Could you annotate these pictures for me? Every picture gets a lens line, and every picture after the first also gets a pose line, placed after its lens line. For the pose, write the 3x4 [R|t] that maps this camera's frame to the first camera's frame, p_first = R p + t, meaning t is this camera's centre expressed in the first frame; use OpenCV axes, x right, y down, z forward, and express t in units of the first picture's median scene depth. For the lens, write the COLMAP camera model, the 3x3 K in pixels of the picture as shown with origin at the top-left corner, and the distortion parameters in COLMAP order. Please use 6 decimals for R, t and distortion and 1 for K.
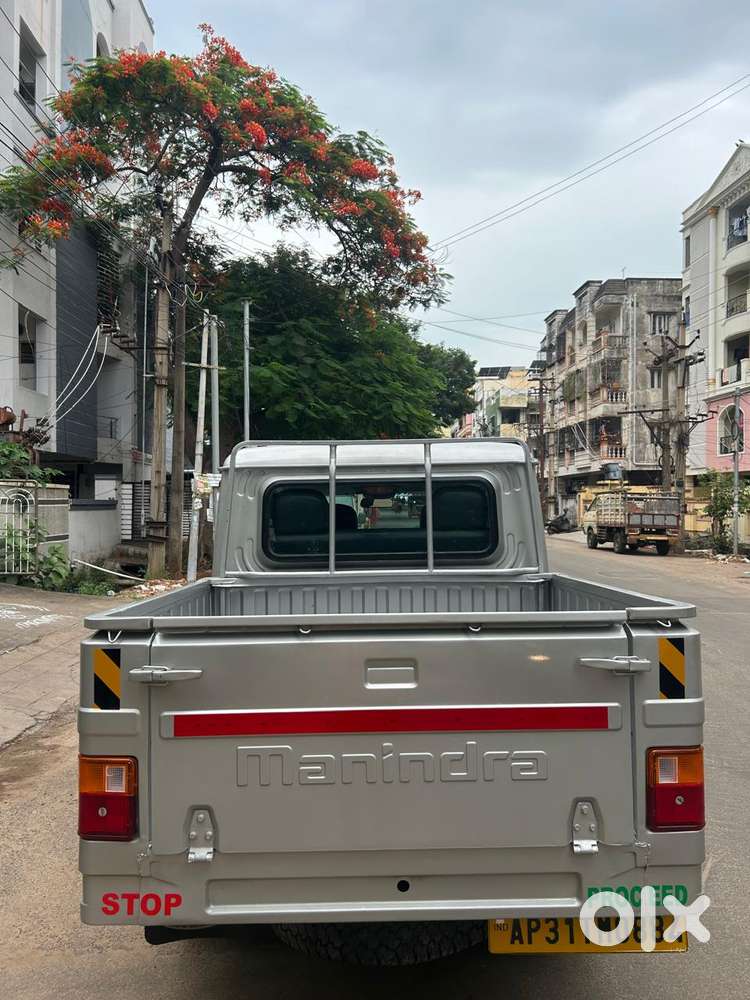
lens RADIAL K [[754.8, 0, 377.5], [0, 754.8, 501.9], [0, 0, 1]] dist [0.069786, -0.089522]
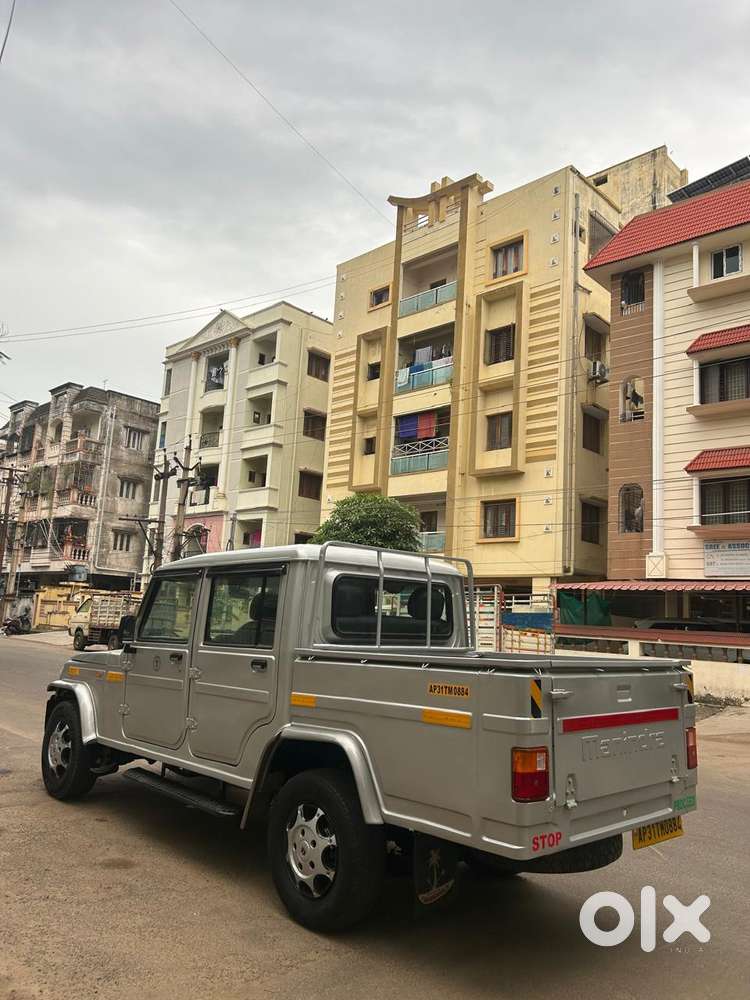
lens RADIAL K [[754.1, 0, 374.6], [0, 754.1, 503.9], [0, 0, 1]] dist [0.063322, -0.075289]
pose [[0.722448, 0.152534, 0.674390, -0.148738], [-0.059122, 0.985418, -0.159547, 0.009776], [-0.688892, 0.075393, 0.720932, 0.010136]]
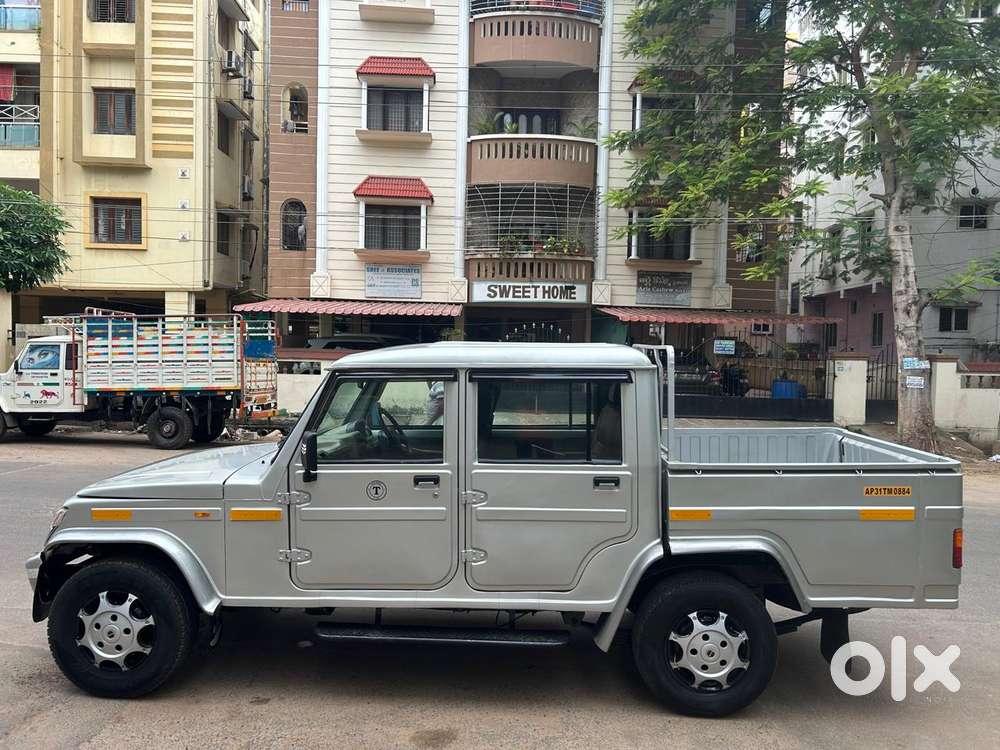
lens RADIAL K [[754.7, 0, 500.0], [0, 754.7, 375.0], [0, 0, 1]] dist [0.054393, -0.053948]
pose [[0.025512, -0.033623, 0.999109, -0.200660], [-0.022758, 0.999156, 0.034206, -0.006701], [-0.999415, -0.023610, 0.024725, 0.168964]]
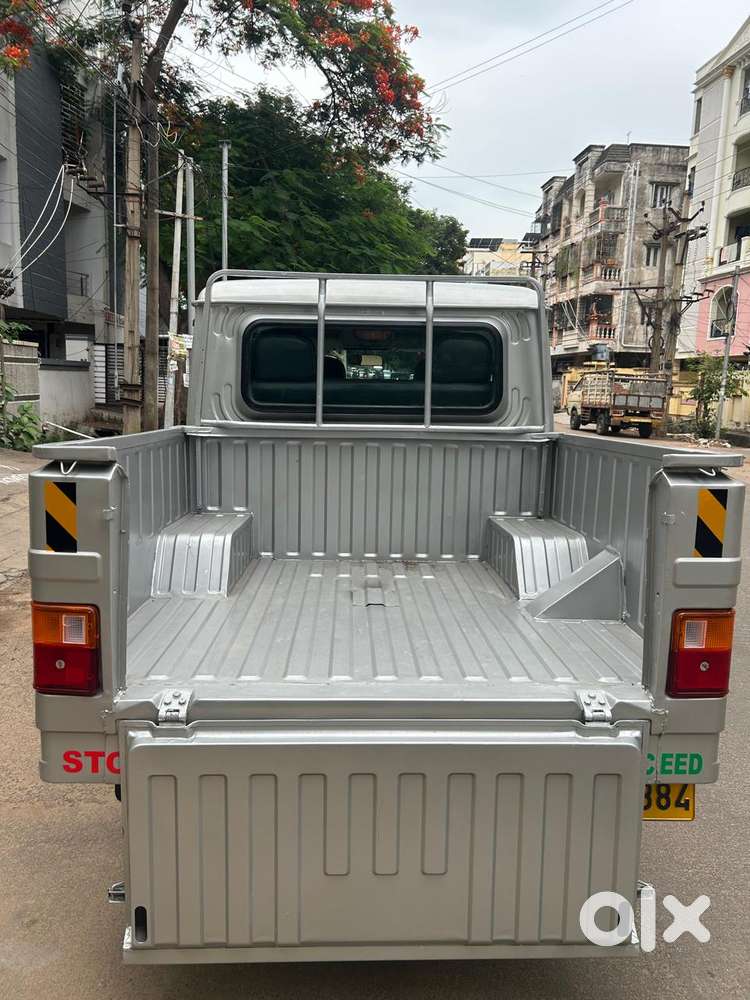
lens RADIAL K [[754.7, 0, 377.7], [0, 754.7, 498.2], [0, 0, 1]] dist [0.054393, -0.053948]
pose [[0.999132, 0.029041, 0.029869, -0.002223], [-0.033323, 0.987411, 0.154627, 0.006003], [-0.025002, -0.155488, 0.987521, 0.013425]]
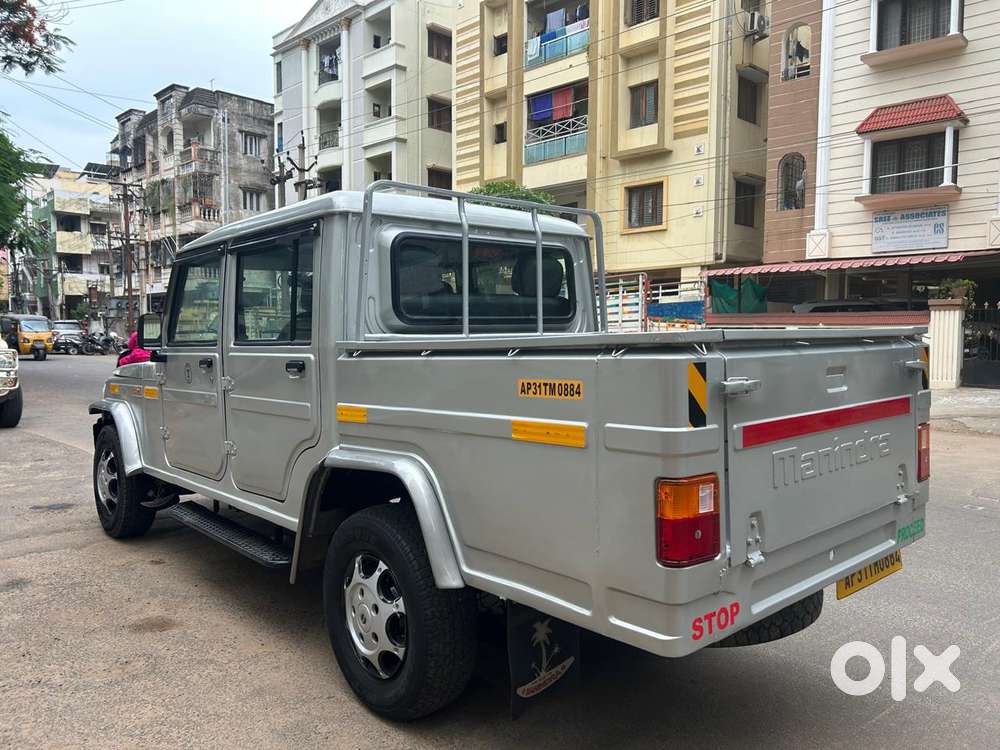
lens RADIAL K [[754.8, 0, 500.0], [0, 754.8, 375.0], [0, 0, 1]] dist [0.069786, -0.089522]
pose [[0.744328, -0.033242, 0.666987, -0.104144], [-0.006510, 0.998352, 0.057022, 0.013819], [-0.667783, -0.046785, 0.742884, 0.042073]]
